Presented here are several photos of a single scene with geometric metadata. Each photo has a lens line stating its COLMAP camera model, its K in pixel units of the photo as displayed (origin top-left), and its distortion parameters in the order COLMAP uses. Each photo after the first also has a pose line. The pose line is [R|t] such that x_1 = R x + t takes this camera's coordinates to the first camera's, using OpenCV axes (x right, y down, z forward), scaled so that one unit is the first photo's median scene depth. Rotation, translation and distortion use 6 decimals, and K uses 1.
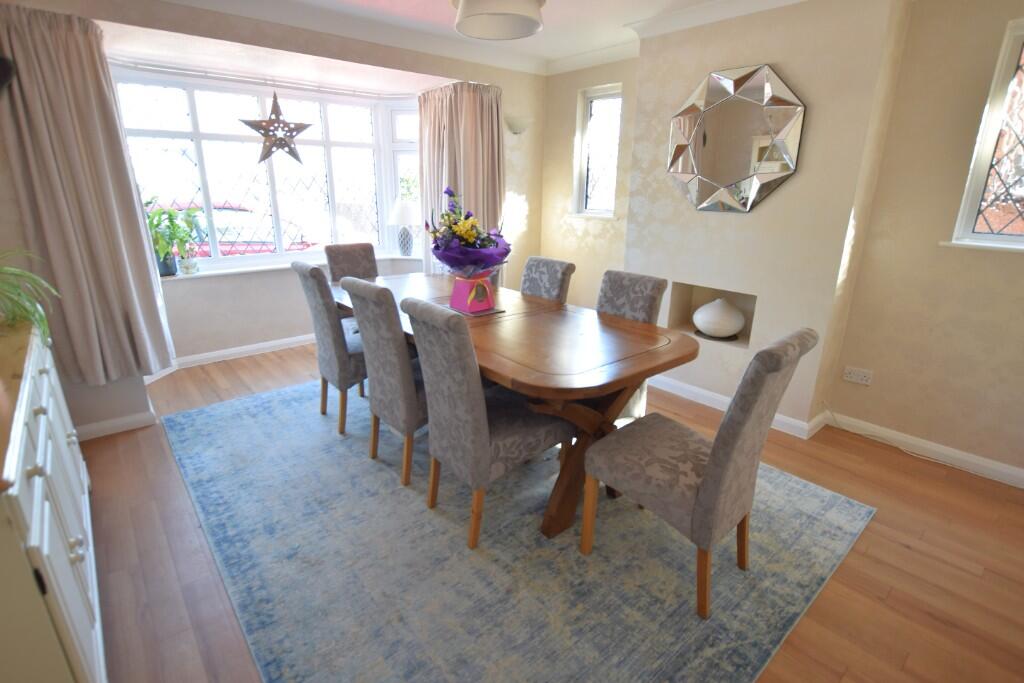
lens RADIAL K [[495.7, 0, 512.0], [0, 495.7, 341.5], [0, 0, 1]] dist [-0.004089, -0.000168]
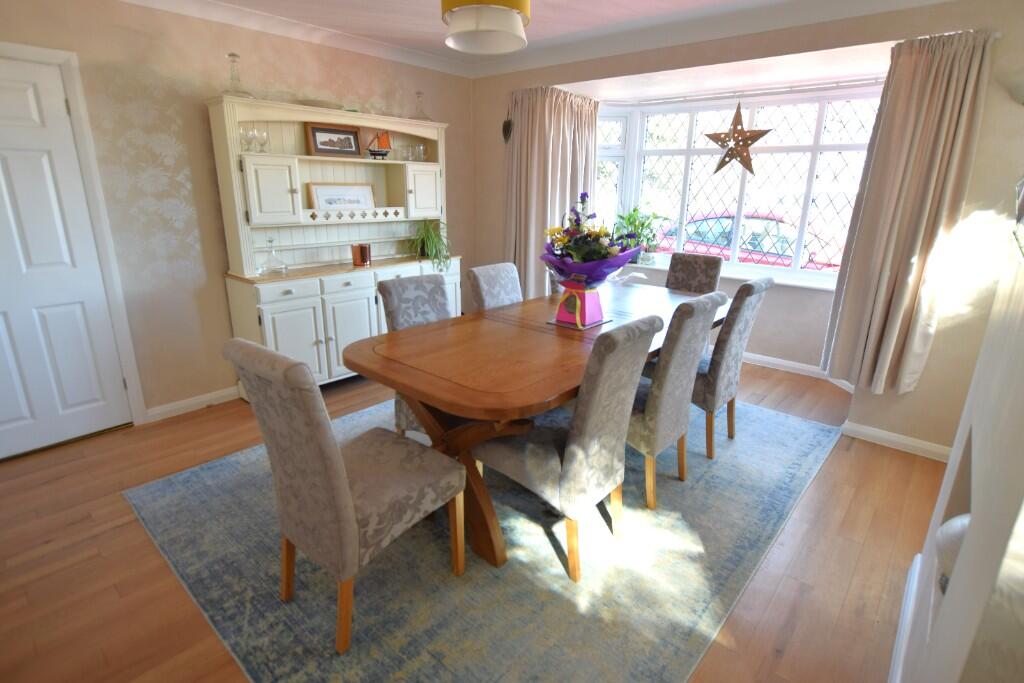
lens RADIAL K [[518.1, 0, 512.0], [0, 518.1, 341.5], [0, 0, 1]] dist [-0.012765, 0.000001]
pose [[0.137502, 0.276761, -0.951050, 0.576110], [-0.315009, 0.922538, 0.222920, -0.142797], [0.939076, 0.268937, 0.214033, 0.464826]]
